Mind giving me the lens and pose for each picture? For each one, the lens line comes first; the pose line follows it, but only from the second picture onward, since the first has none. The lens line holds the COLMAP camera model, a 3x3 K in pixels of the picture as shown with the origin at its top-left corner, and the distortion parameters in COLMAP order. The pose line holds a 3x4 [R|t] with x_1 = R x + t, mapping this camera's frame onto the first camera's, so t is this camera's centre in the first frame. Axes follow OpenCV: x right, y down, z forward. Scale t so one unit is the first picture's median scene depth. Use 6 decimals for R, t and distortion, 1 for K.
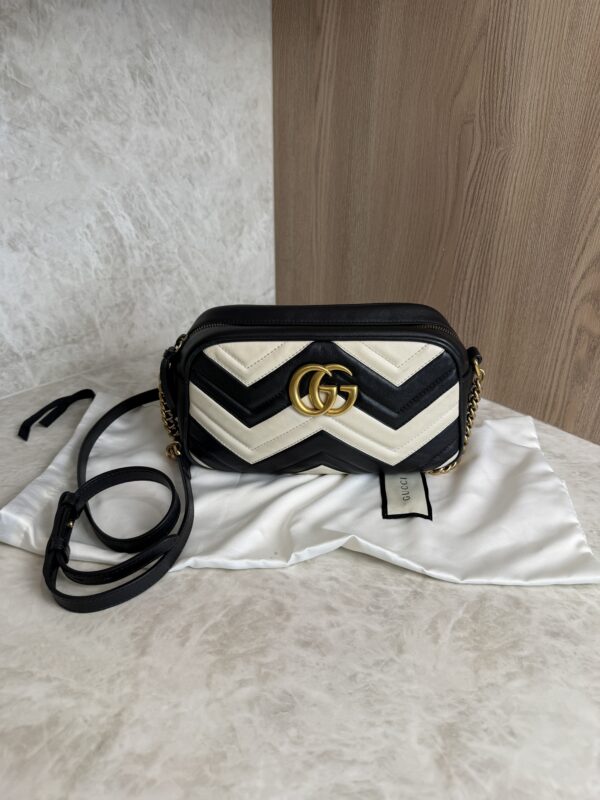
lens RADIAL K [[581.2, 0, 302.7], [0, 581.2, 398.9], [0, 0, 1]] dist [-0.011584, -0.006469]
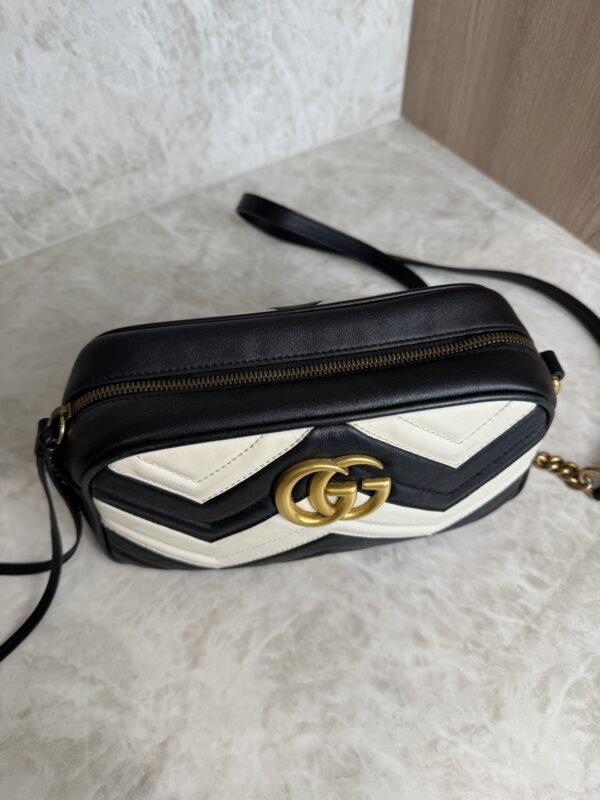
lens RADIAL K [[592.0, 0, 301.0], [0, 592.0, 394.5], [0, 0, 1]] dist [-0.042737, 0.013943]
pose [[0.981817, 0.135796, -0.132647, -0.054704], [-0.069952, 0.908403, 0.412201, -0.291874], [0.176473, -0.395427, 0.901385, 0.376520]]
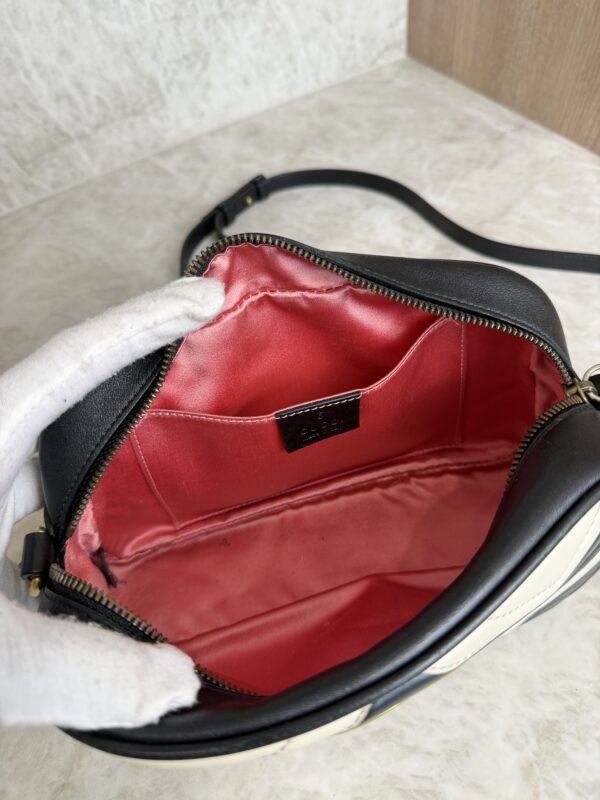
lens RADIAL K [[590.7, 0, 300.0], [0, 590.7, 400.0], [0, 0, 1]] dist [-0.039814, 0.008357]
pose [[0.973209, 0.099918, -0.207076, 0.040974], [-0.007021, 0.913131, 0.407606, -0.119838], [0.229815, -0.395232, 0.889369, 0.352327]]
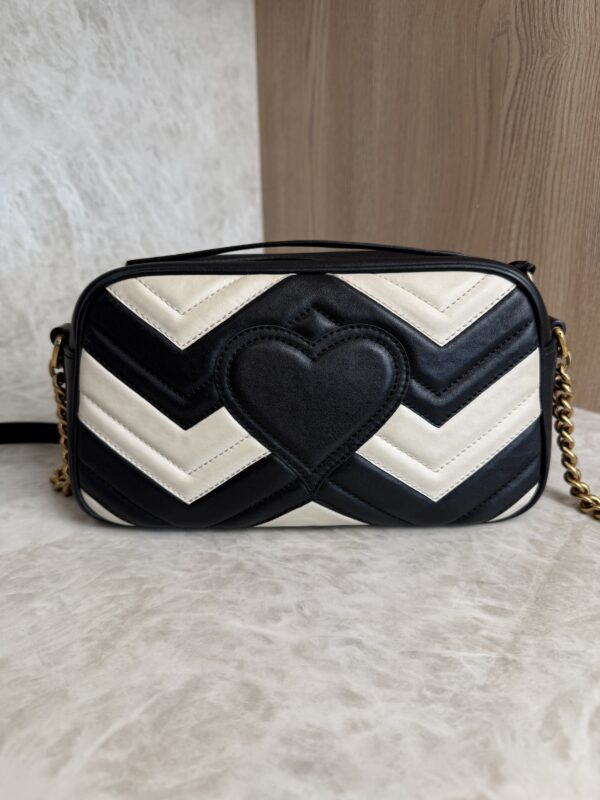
lens RADIAL K [[590.7, 0, 300.0], [0, 590.7, 400.0], [0, 0, 1]] dist [-0.039814, 0.008357]
pose [[0.999555, -0.027341, -0.011926, 0.017168], [0.025078, 0.986753, -0.160282, 0.190615], [0.016151, 0.159912, 0.986999, 0.453666]]
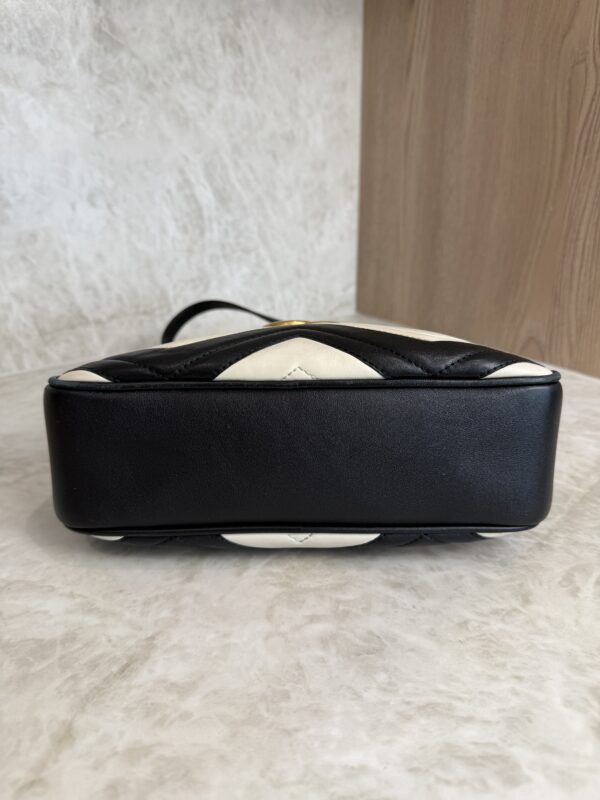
lens RADIAL K [[589.2, 0, 300.2], [0, 589.2, 400.6], [0, 0, 1]] dist [-0.030026, -0.001291]
pose [[0.991580, 0.027679, -0.126499, -0.030097], [-0.044907, 0.989767, -0.135444, 0.287311], [0.121456, 0.139984, 0.982676, 0.189827]]
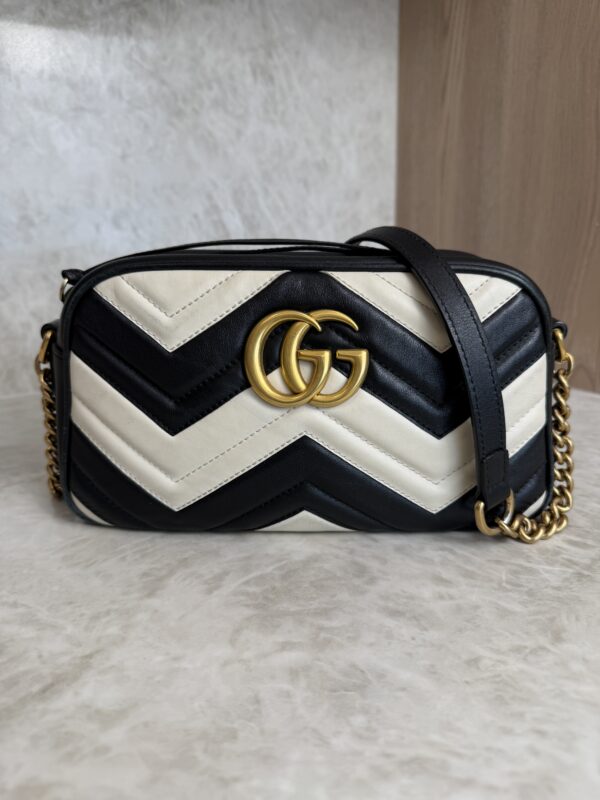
lens RADIAL K [[590.7, 0, 300.0], [0, 590.7, 400.0], [0, 0, 1]] dist [-0.039814, 0.008357]
pose [[0.974794, 0.028463, -0.221285, 0.036982], [-0.081017, 0.969284, -0.232215, 0.349302], [0.207879, 0.244290, 0.947158, 0.320271]]
